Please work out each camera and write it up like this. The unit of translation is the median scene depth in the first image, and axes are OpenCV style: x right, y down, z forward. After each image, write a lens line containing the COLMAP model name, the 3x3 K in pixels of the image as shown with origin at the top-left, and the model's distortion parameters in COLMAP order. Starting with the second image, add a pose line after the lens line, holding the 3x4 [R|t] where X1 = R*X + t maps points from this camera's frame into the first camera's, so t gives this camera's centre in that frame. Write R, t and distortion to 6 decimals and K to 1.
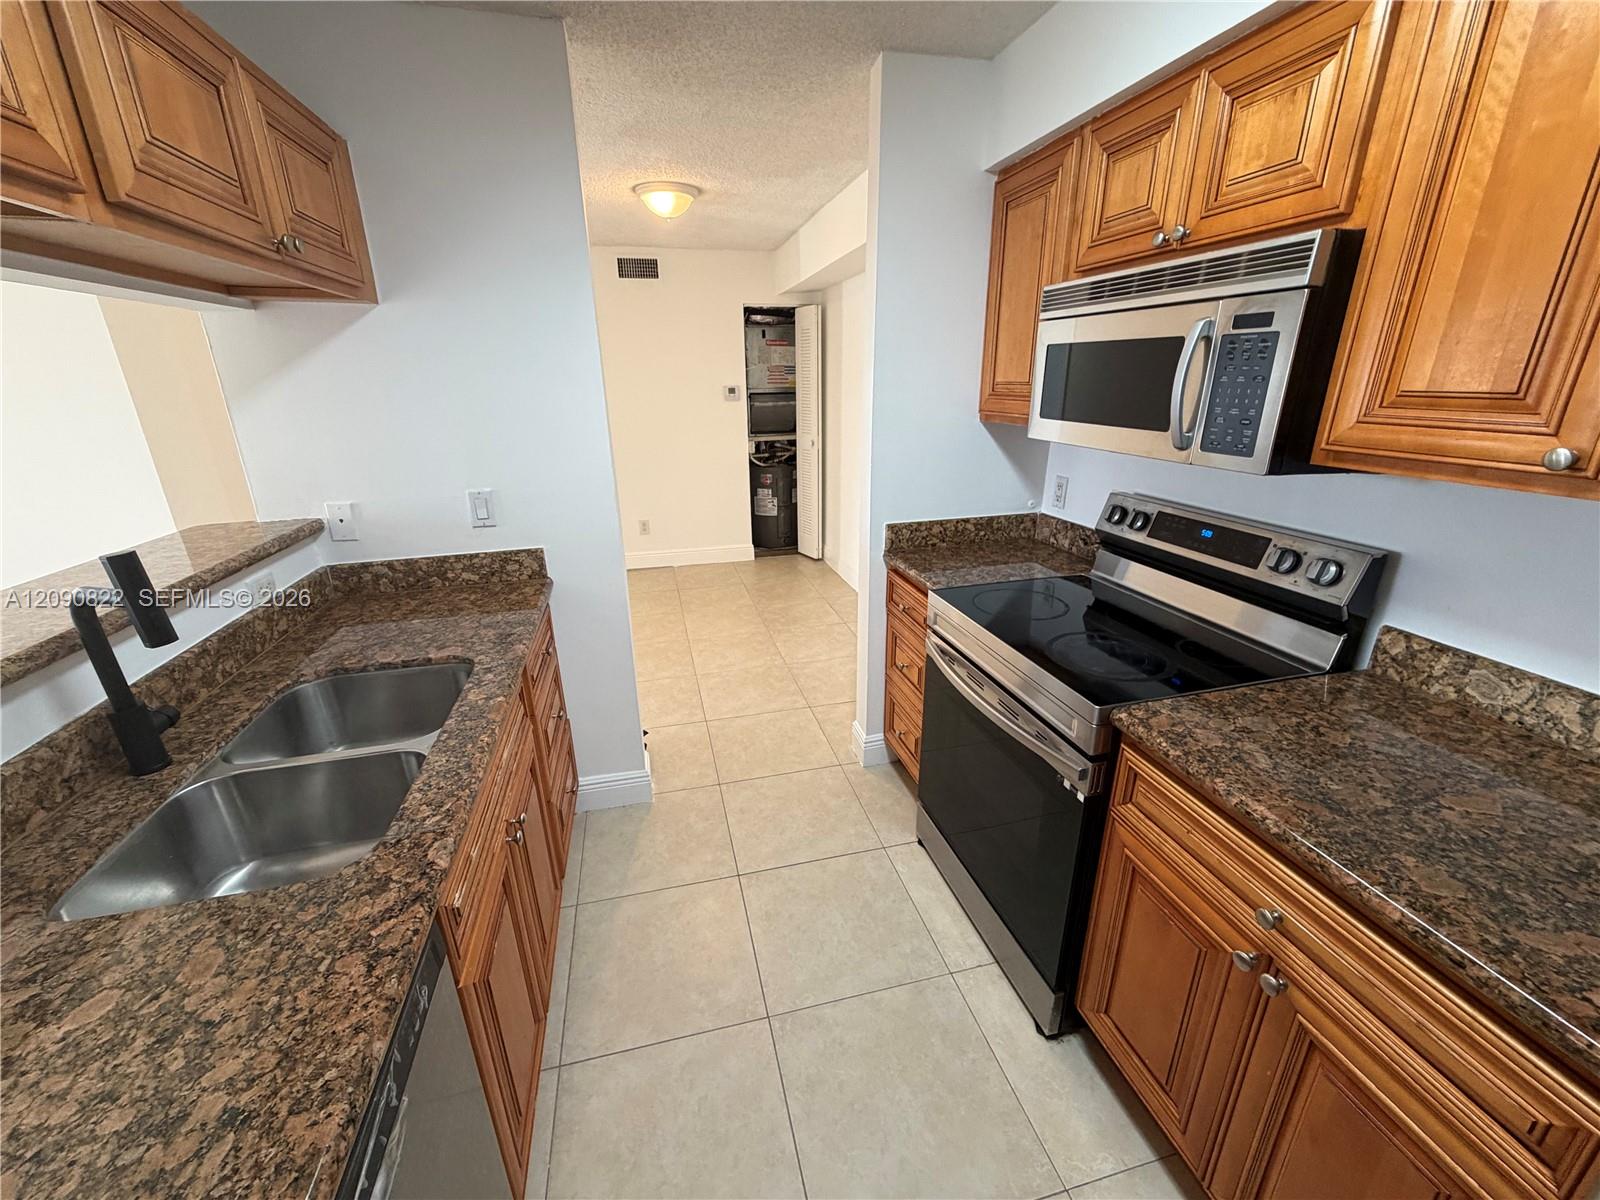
lens RADIAL K [[637.6, 0, 796.2], [0, 637.6, 599.1], [0, 0, 1]] dist [-0.001398, 0.000118]
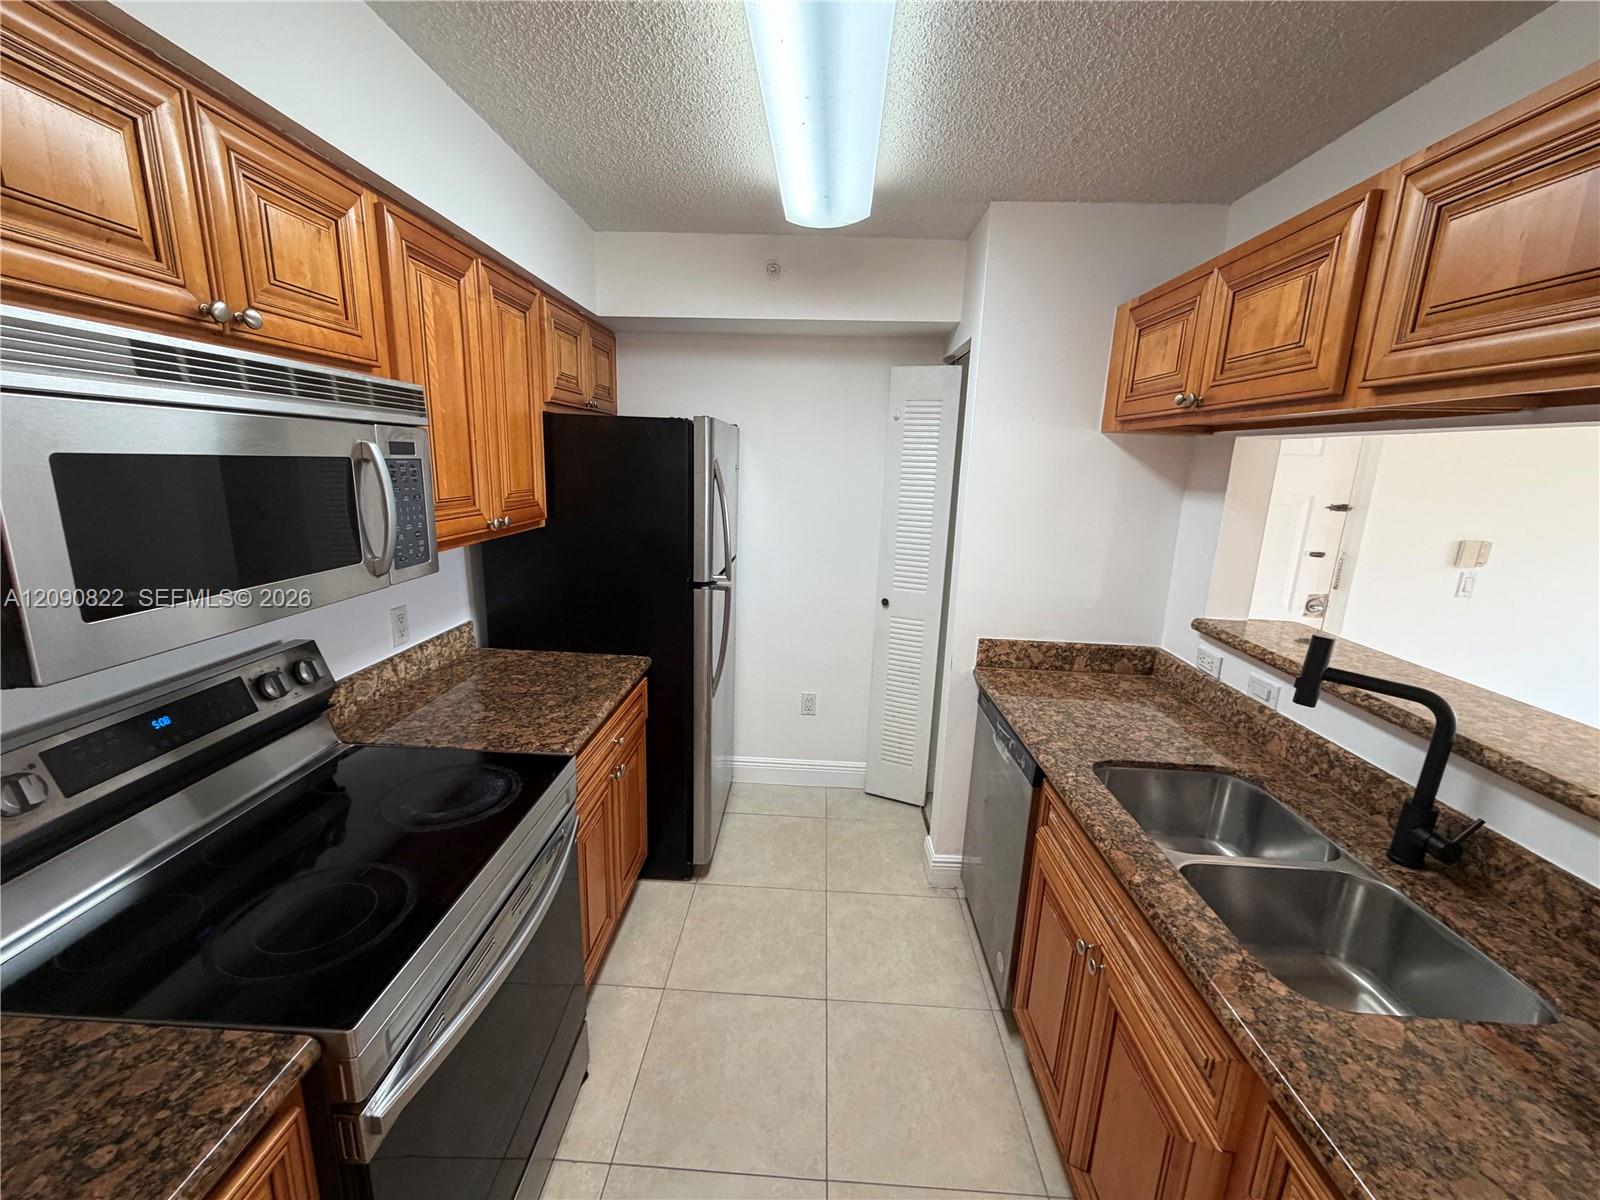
lens RADIAL K [[637.6, 0, 796.2], [0, 637.6, 599.1], [0, 0, 1]] dist [-0.001398, 0.000118]
pose [[-0.960360, -0.074599, 0.268597, -0.241652], [0.077239, 0.854597, 0.513516, -0.686937], [-0.267850, 0.513906, -0.814958, 1.747614]]
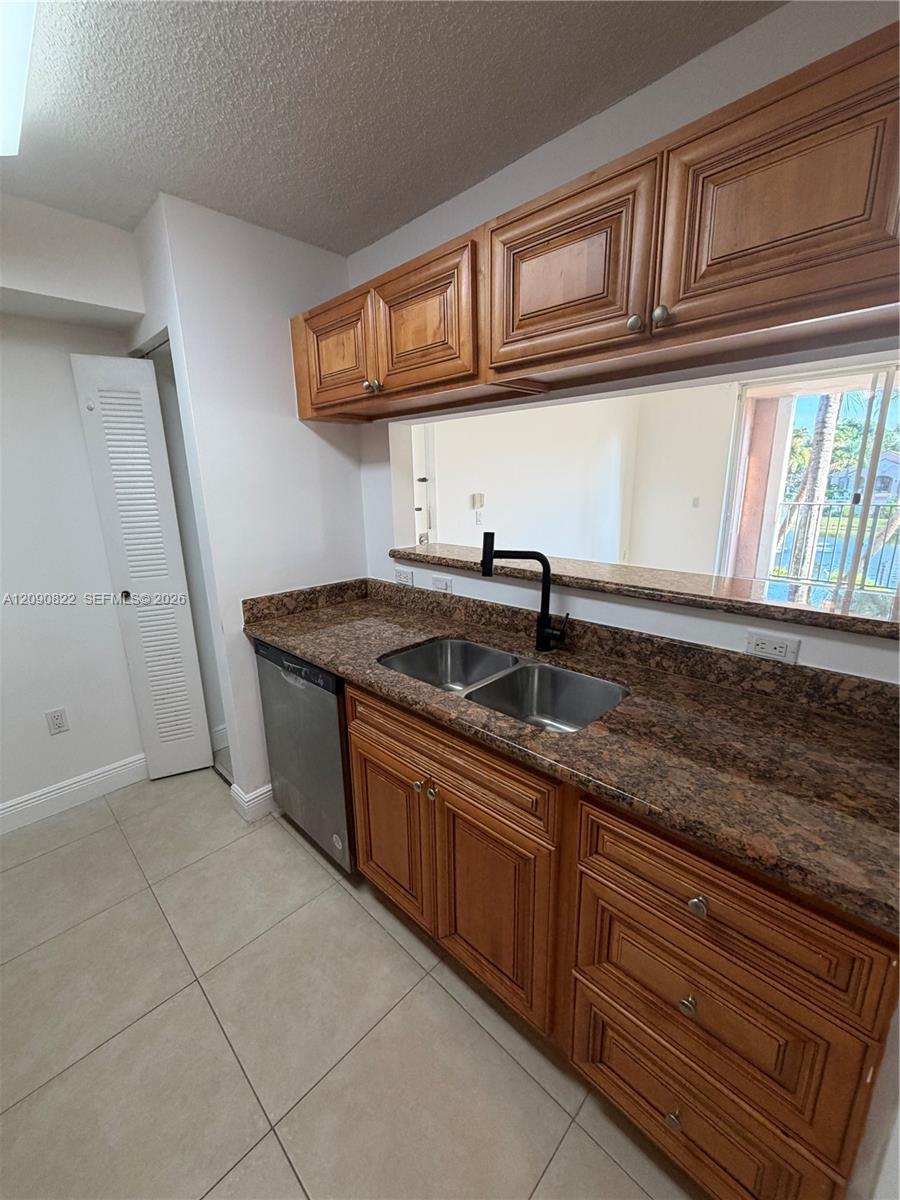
lens RADIAL K [[478.2, 0, 450.1], [0, 478.2, 596.8], [0, 0, 1]] dist [-0.001398, 0.000118]
pose [[-0.846026, 0.158306, -0.509097, -0.040643], [-0.146400, 0.849210, 0.507356, -0.520896], [0.512648, 0.503767, -0.695277, 1.618429]]
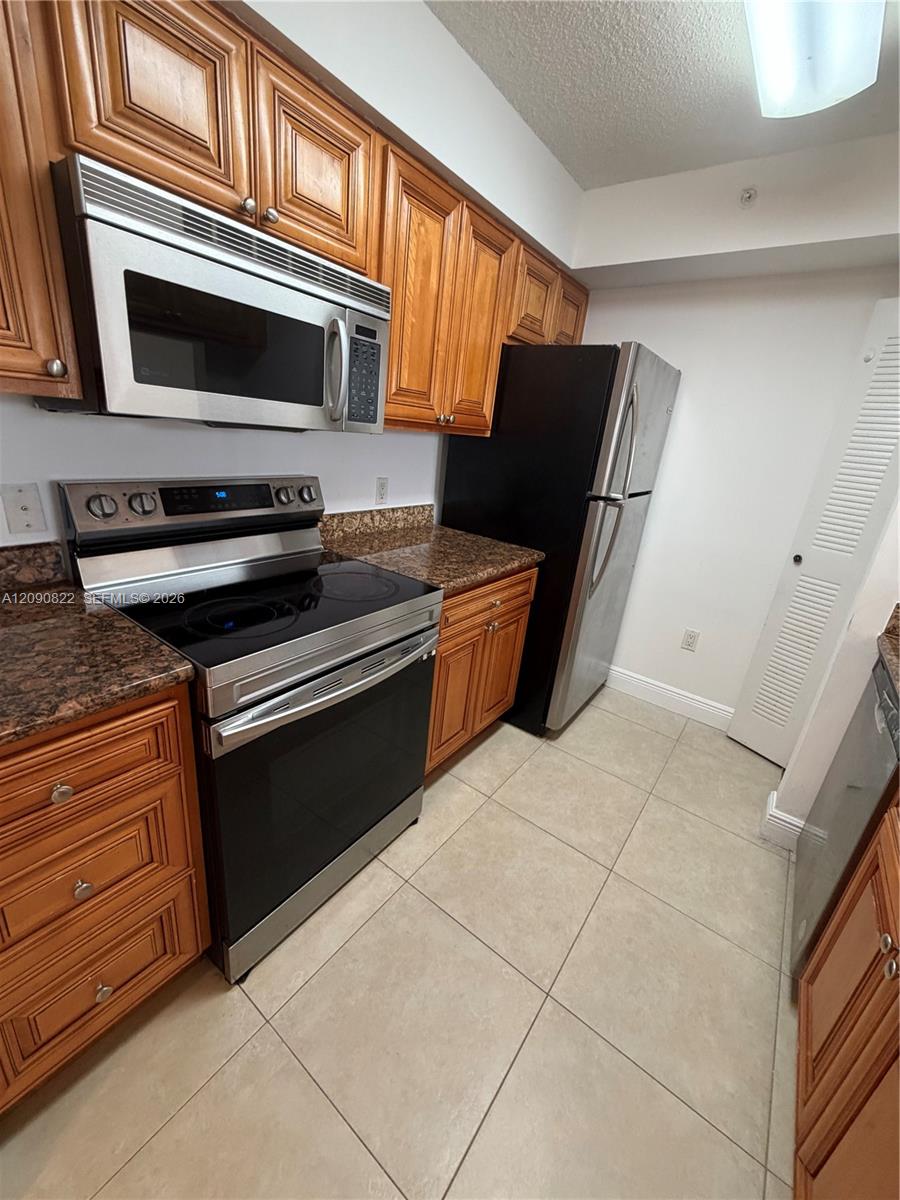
lens RADIAL K [[478.2, 0, 448.7], [0, 478.2, 596.6], [0, 0, 1]] dist [-0.003375, -0.000084]
pose [[-0.634091, -0.301847, 0.711911, -0.398038], [0.172592, 0.842190, 0.510811, -0.428637], [-0.753751, 0.446771, -0.481929, 1.594083]]
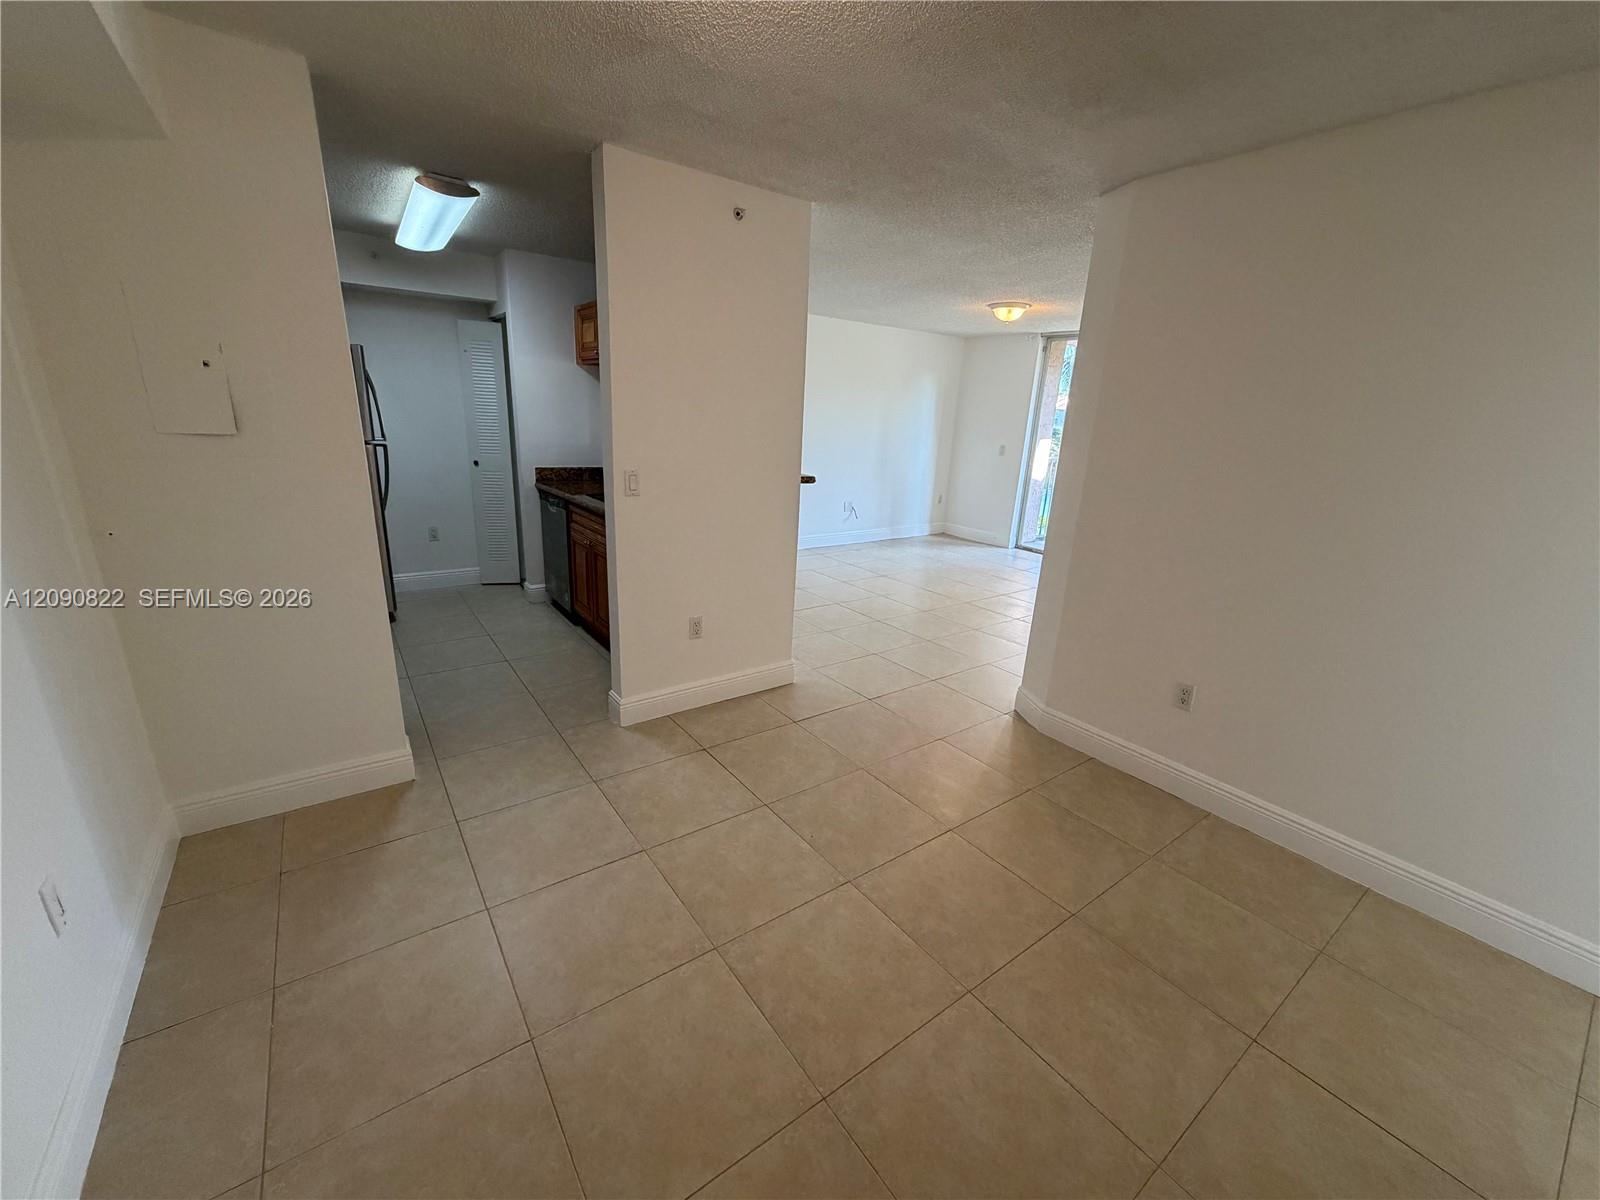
lens RADIAL K [[637.6, 0, 798.1], [0, 637.6, 601.8], [0, 0, 1]] dist [-0.003375, -0.000084]
pose [[-0.923214, 0.083025, -0.375209, -0.219398], [-0.159017, 0.806331, 0.569687, -1.338632], [0.349841, 0.585608, -0.731214, 3.894898]]
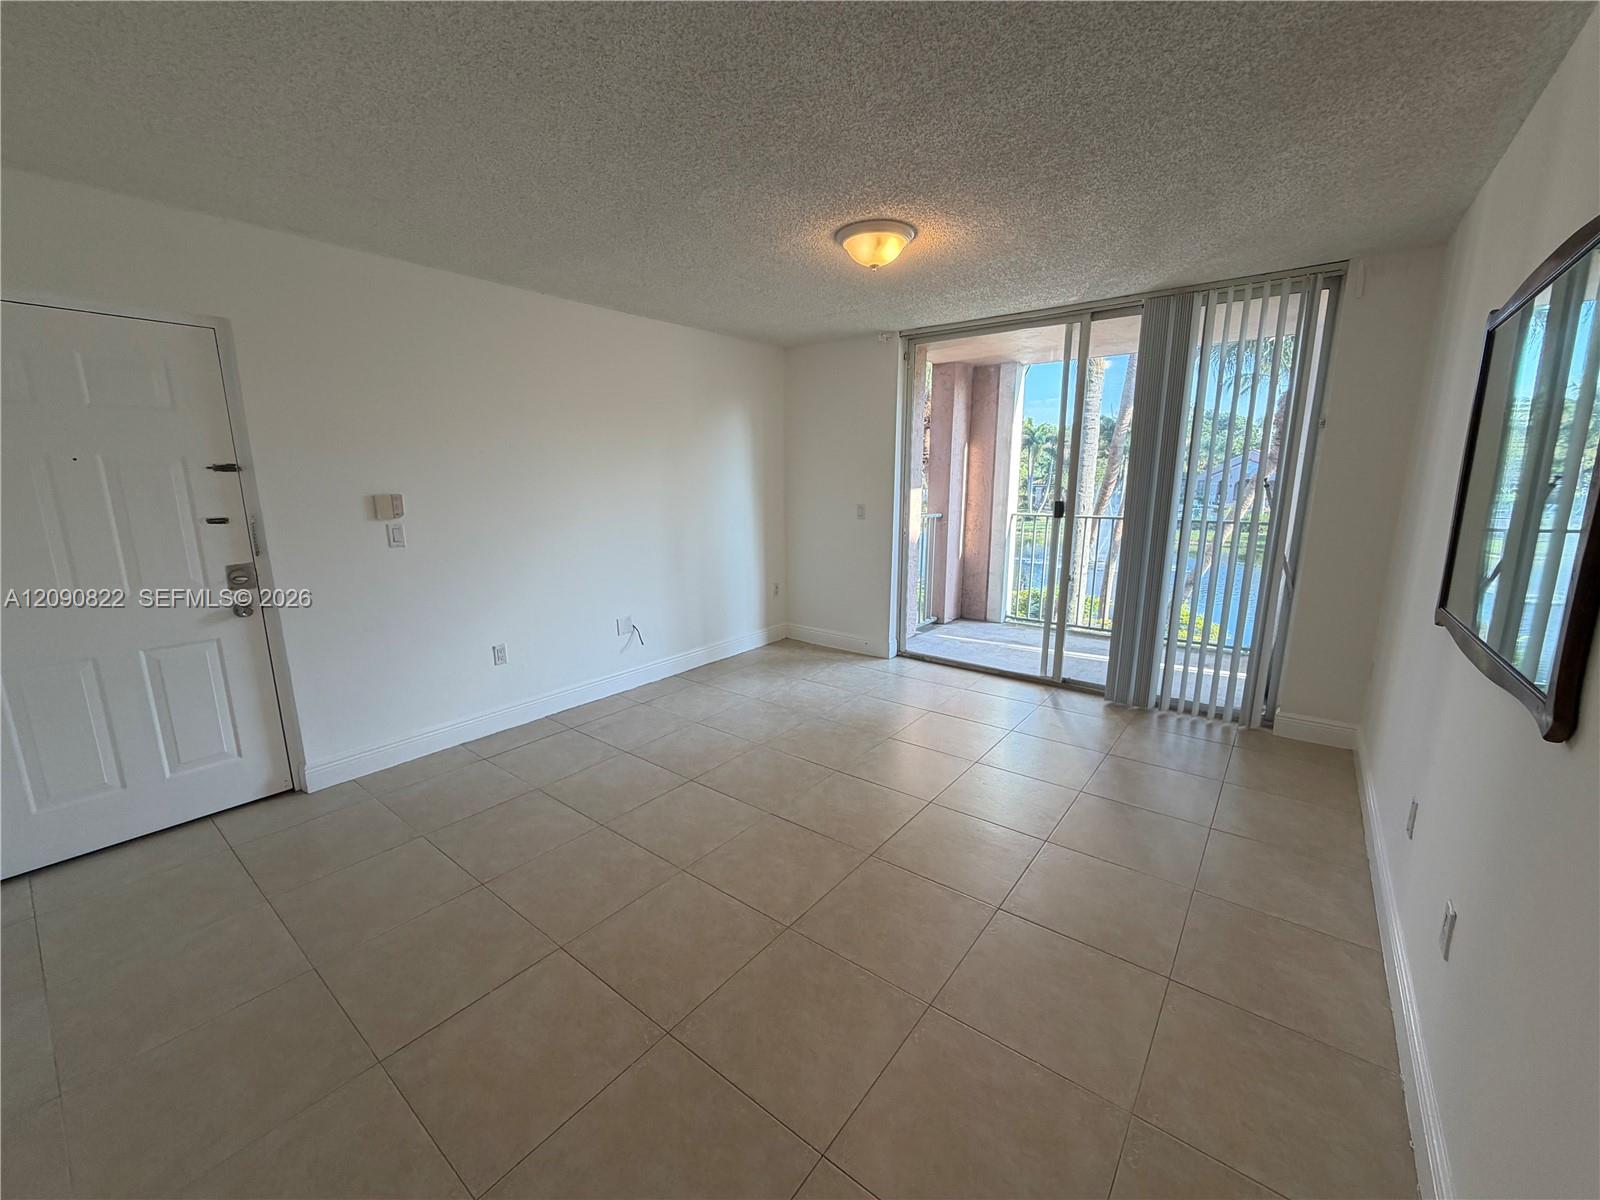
lens RADIAL K [[637.6, 0, 798.1], [0, 637.6, 601.8], [0, 0, 1]] dist [-0.003375, -0.000084]
pose [[-0.786084, 0.138989, -0.602291, -1.673029], [-0.191295, 0.871852, 0.450865, -0.558574], [0.587774, 0.469633, -0.658761, 1.889337]]
